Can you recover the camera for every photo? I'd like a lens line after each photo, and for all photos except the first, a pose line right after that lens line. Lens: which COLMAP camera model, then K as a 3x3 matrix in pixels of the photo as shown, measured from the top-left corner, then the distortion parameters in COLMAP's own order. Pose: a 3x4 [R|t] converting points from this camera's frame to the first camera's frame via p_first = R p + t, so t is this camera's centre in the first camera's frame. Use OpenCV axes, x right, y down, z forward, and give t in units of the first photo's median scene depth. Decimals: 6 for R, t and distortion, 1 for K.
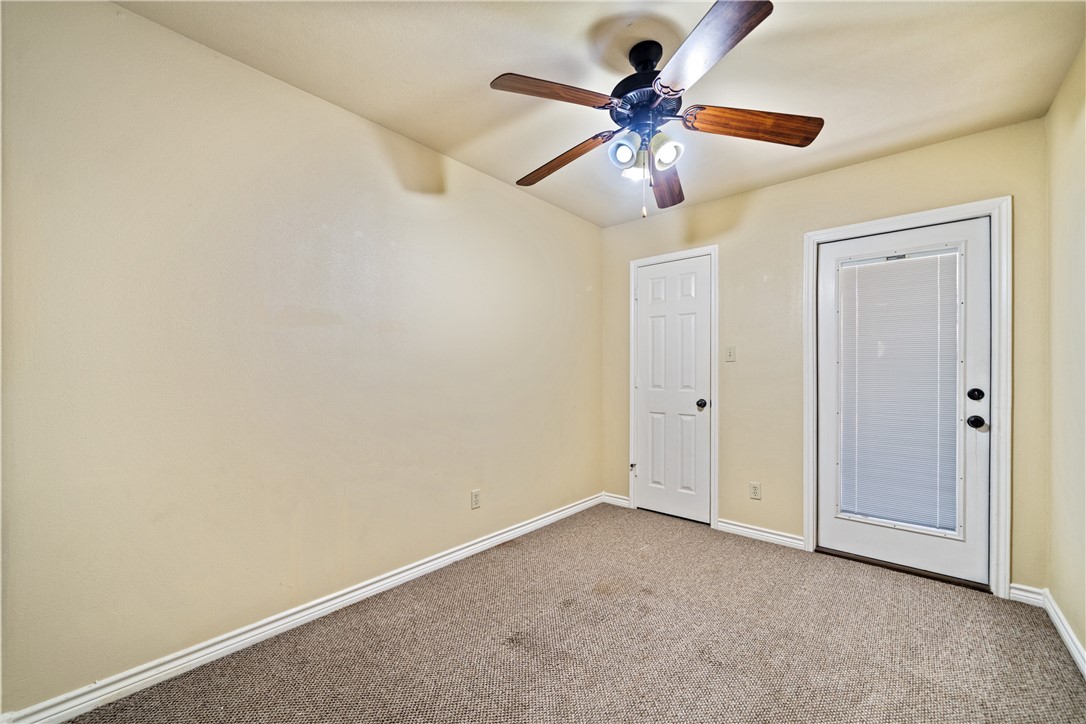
lens RADIAL K [[436.0, 0, 548.6], [0, 436.0, 373.0], [0, 0, 1]] dist [-0.001067, -0.001348]
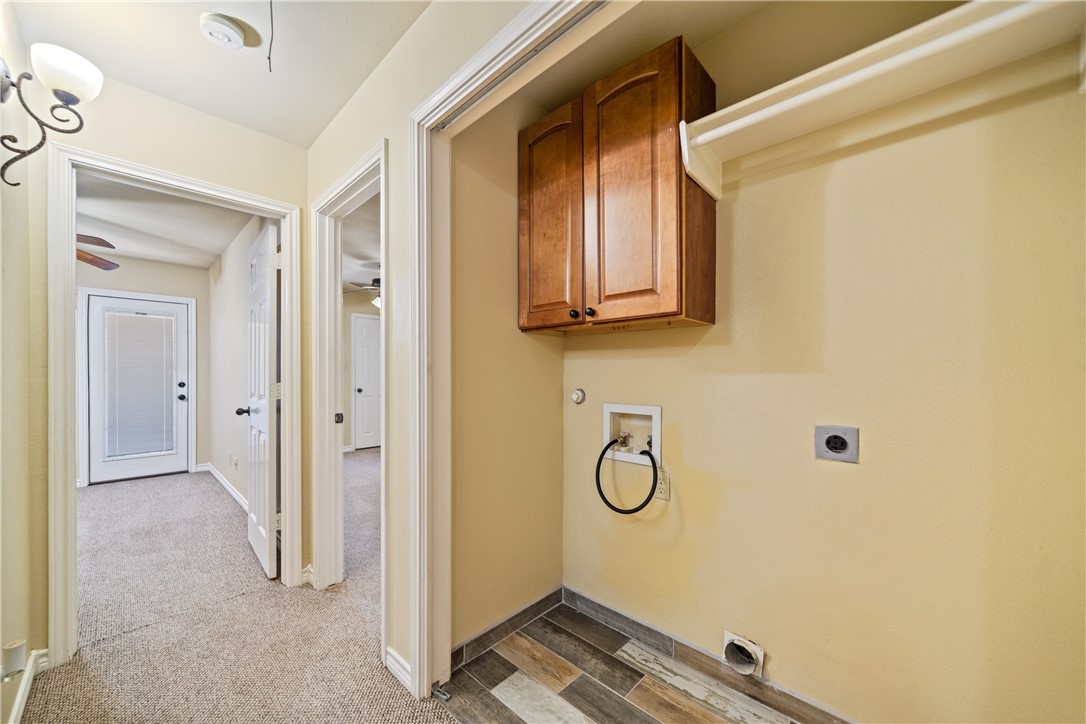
lens RADIAL K [[397.9, 0, 531.7], [0, 397.9, 375.6], [0, 0, 1]] dist [-0.006221, -0.000561]
pose [[0.081450, -0.006255, 0.996658, -1.218102], [-0.001270, 0.999979, 0.006379, -0.017341], [-0.996677, -0.001785, 0.081440, -1.300168]]
